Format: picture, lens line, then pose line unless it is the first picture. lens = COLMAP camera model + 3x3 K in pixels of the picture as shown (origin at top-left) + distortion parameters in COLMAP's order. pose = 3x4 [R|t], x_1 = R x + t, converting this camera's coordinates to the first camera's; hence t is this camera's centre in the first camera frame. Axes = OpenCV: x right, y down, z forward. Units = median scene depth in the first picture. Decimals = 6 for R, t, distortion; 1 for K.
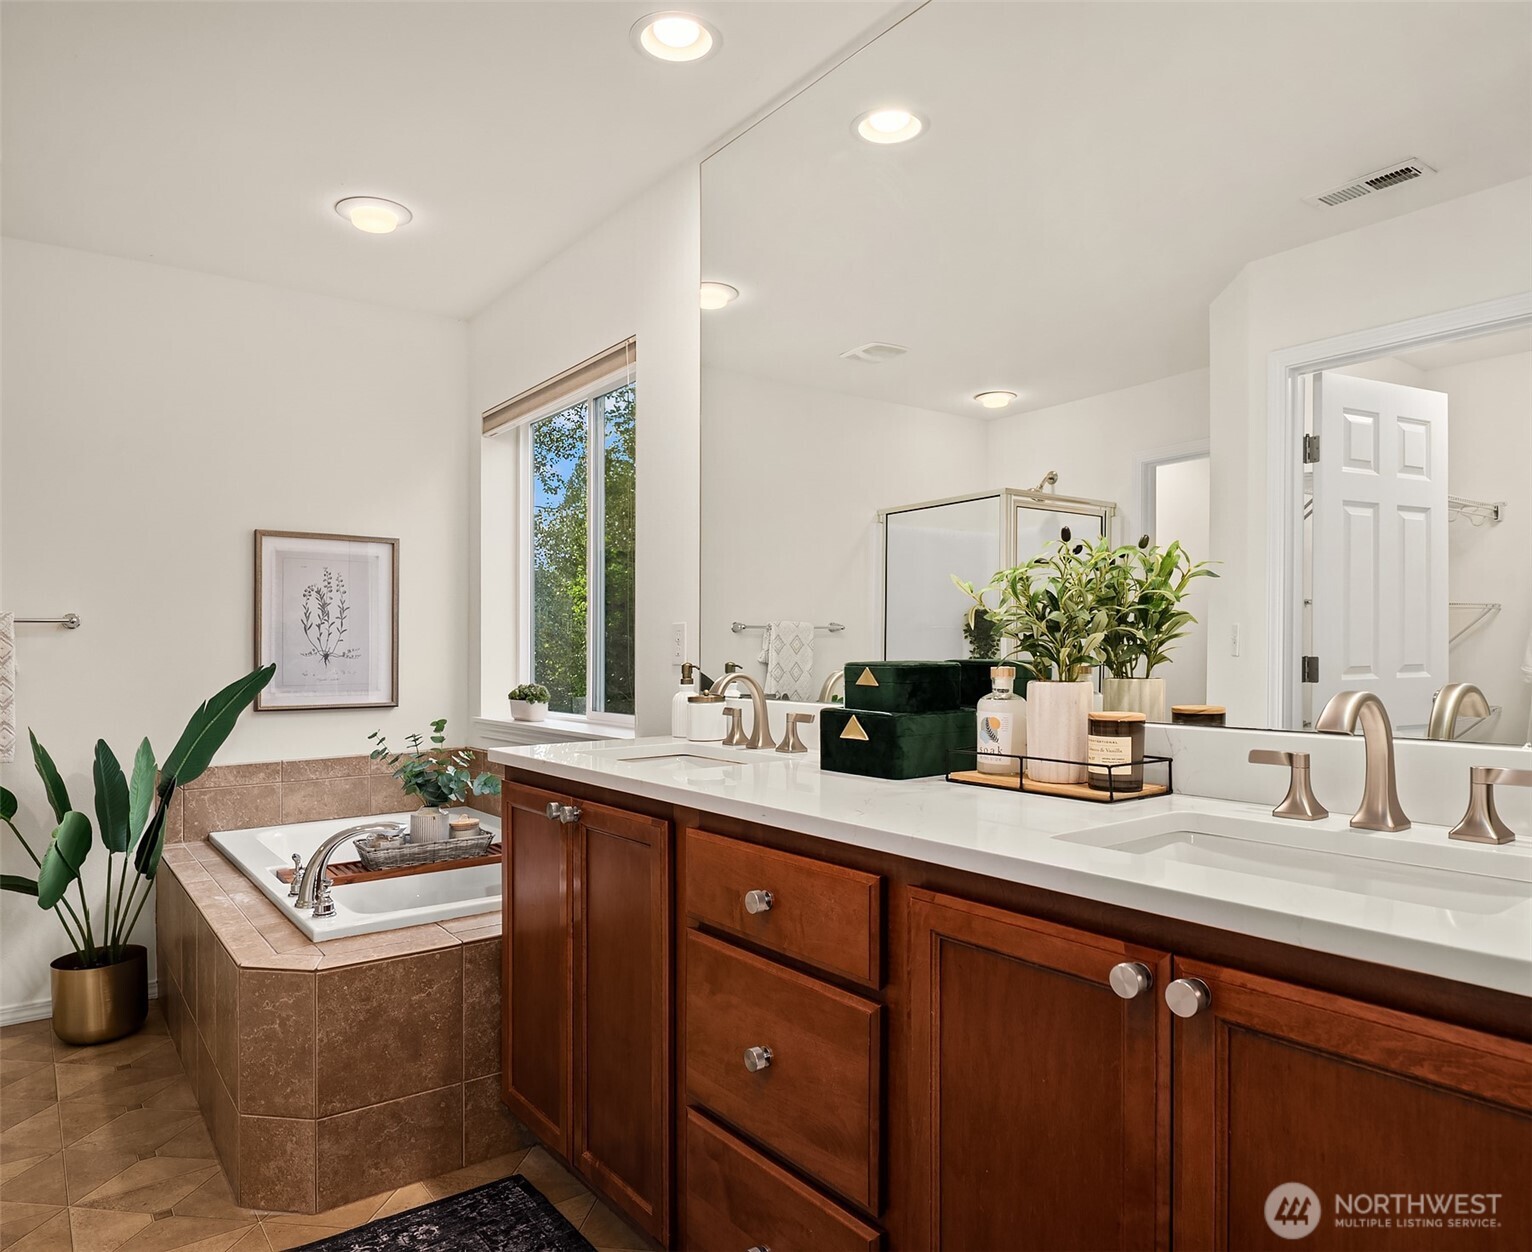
lens RADIAL K [[1033.1, 0, 766.0], [0, 1033.1, 626.0], [0, 0, 1]] dist [-0.003223, -0.002580]
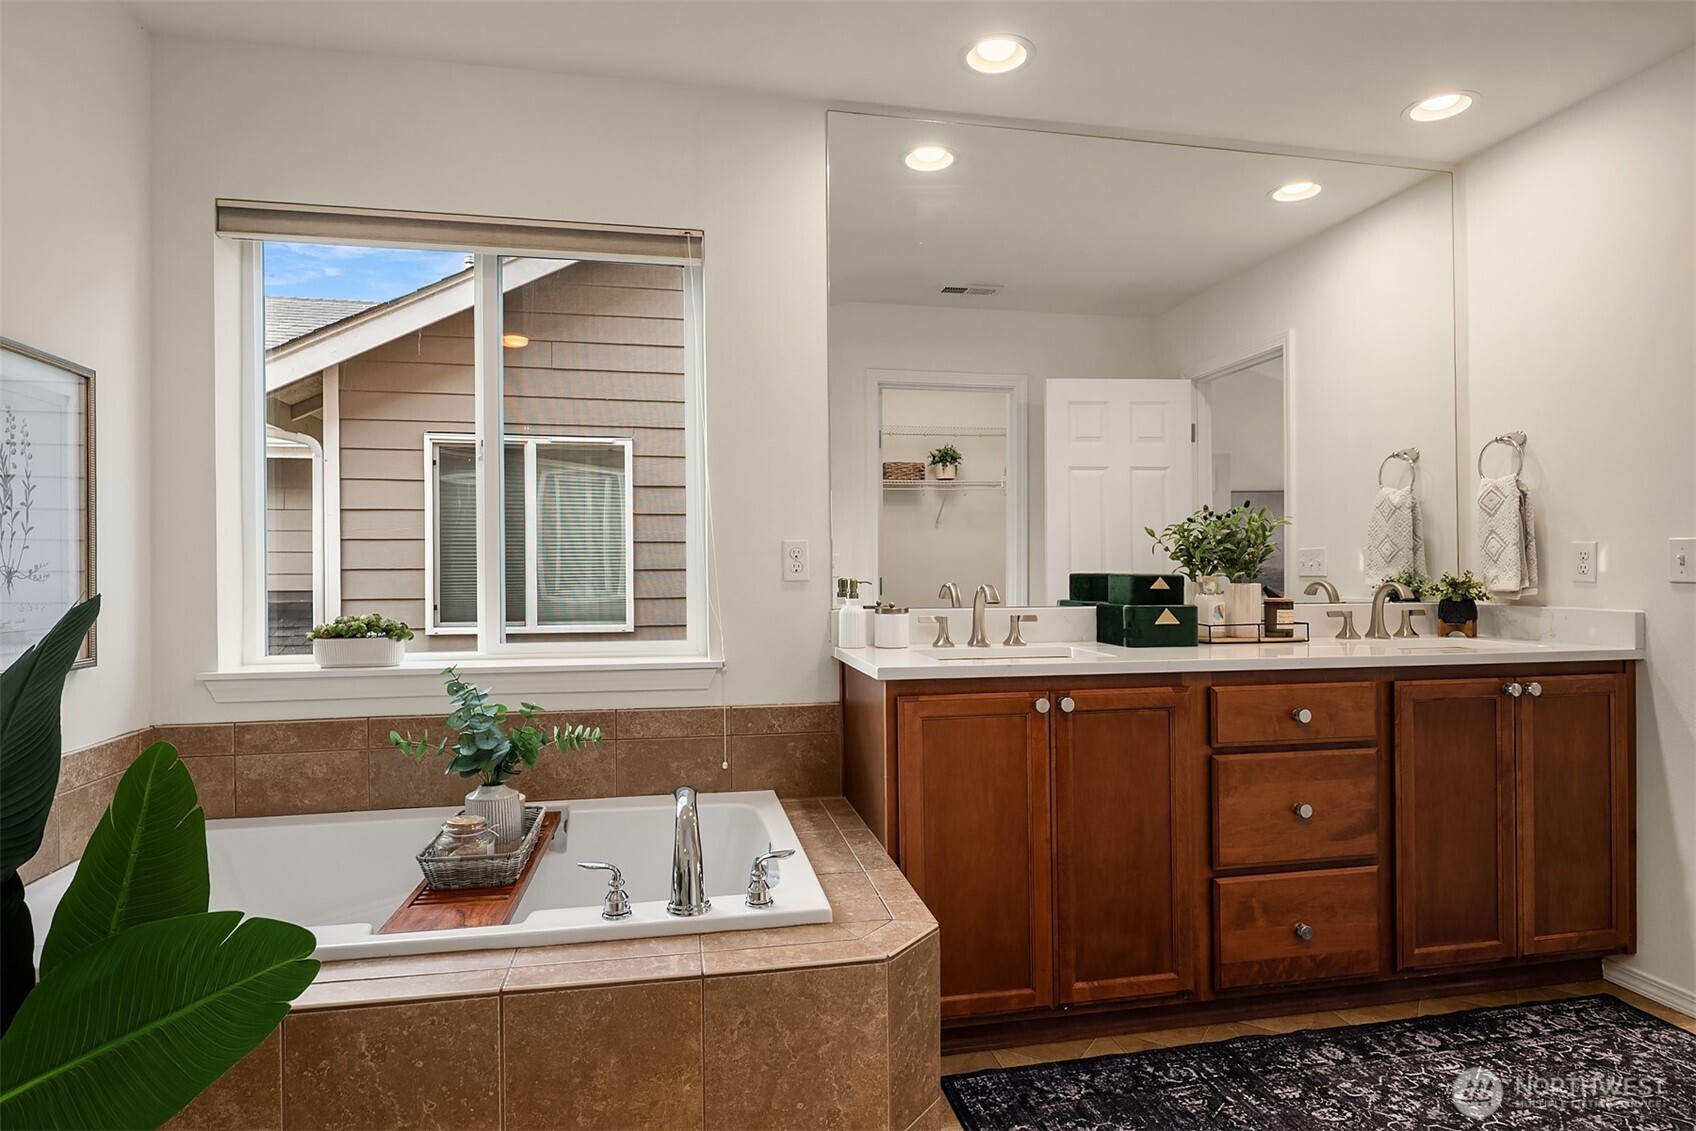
lens RADIAL K [[921.3, 0, 848.0], [0, 921.3, 565.5], [0, 0, 1]] dist [-0.004817, -0.000781]
pose [[0.411627, 0.008720, 0.911311, -1.375898], [-0.016963, 0.999854, -0.001906, 0.034897], [-0.911194, -0.014674, 0.411715, 0.883140]]
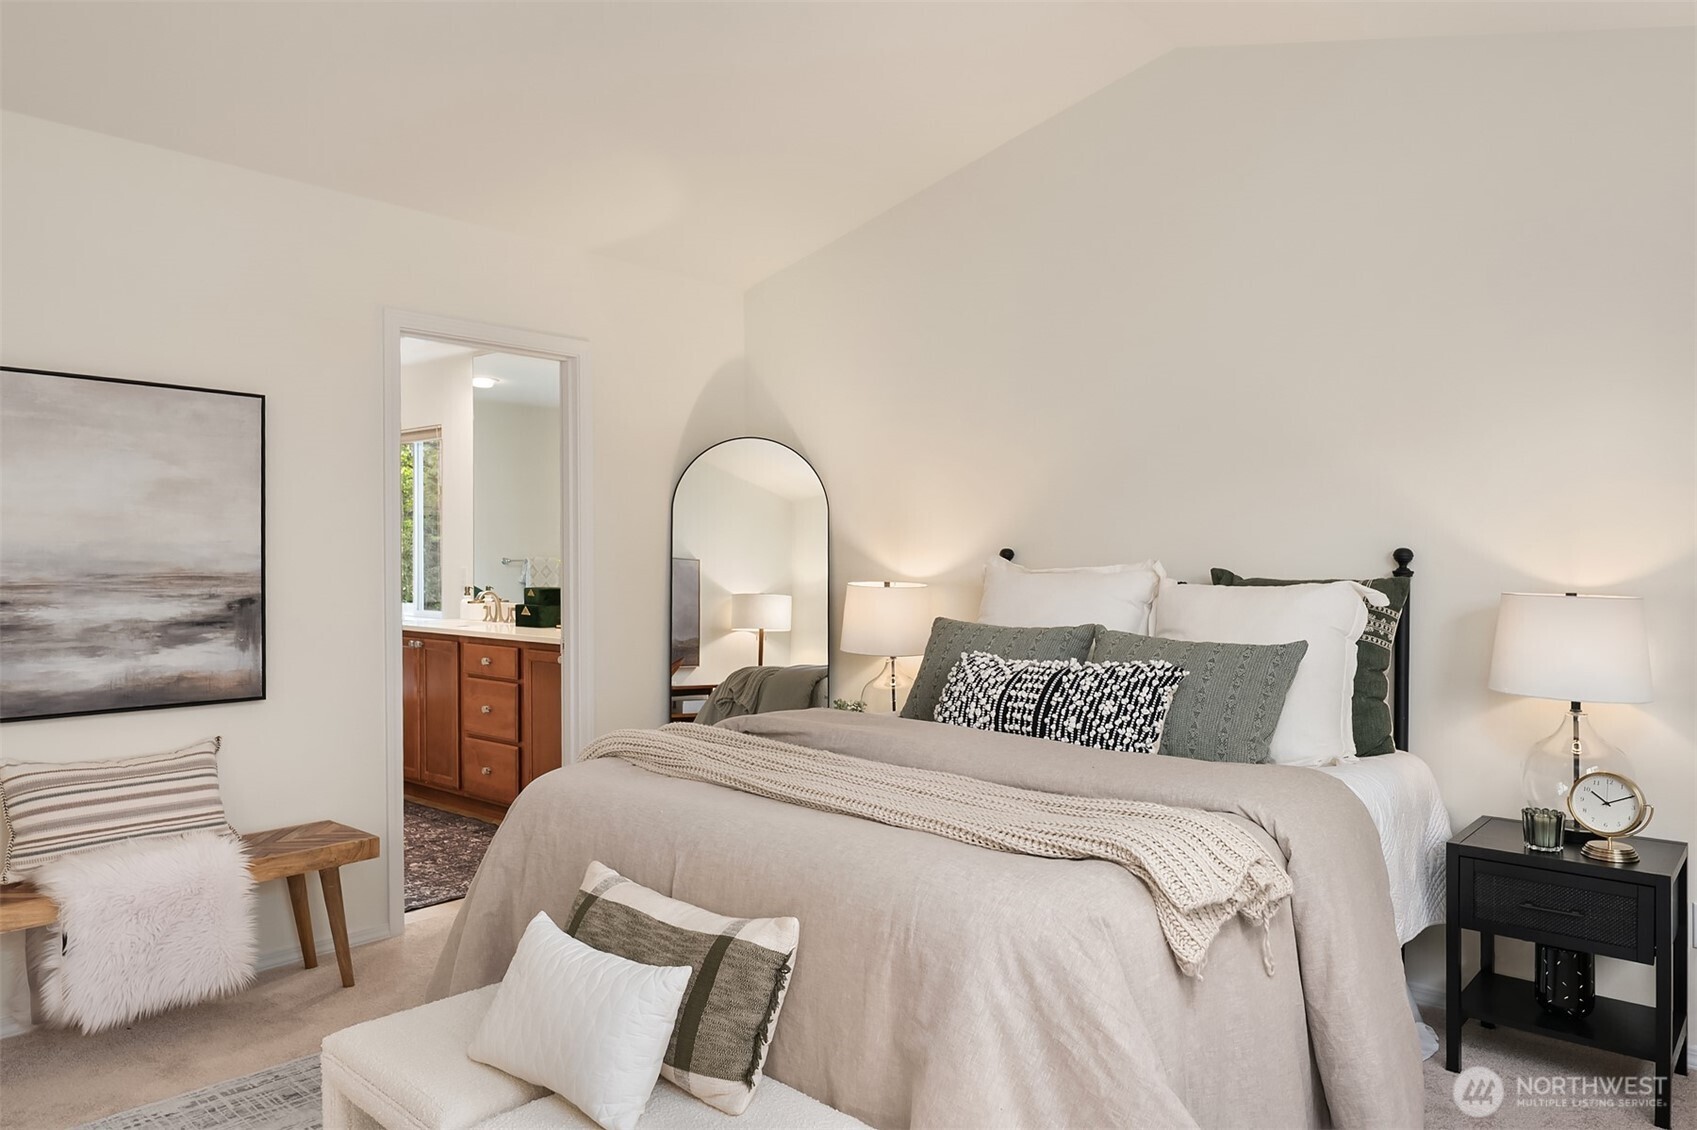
lens RADIAL K [[1125.7, 0, 848.6], [0, 1125.7, 547.3], [0, 0, 1]] dist [-0.002716, -0.002279]
pose [[0.972812, 0.001213, 0.231594, 0.236009], [-0.005570, 0.999820, 0.018162, -0.140860], [-0.231530, -0.018959, 0.972643, -2.269876]]
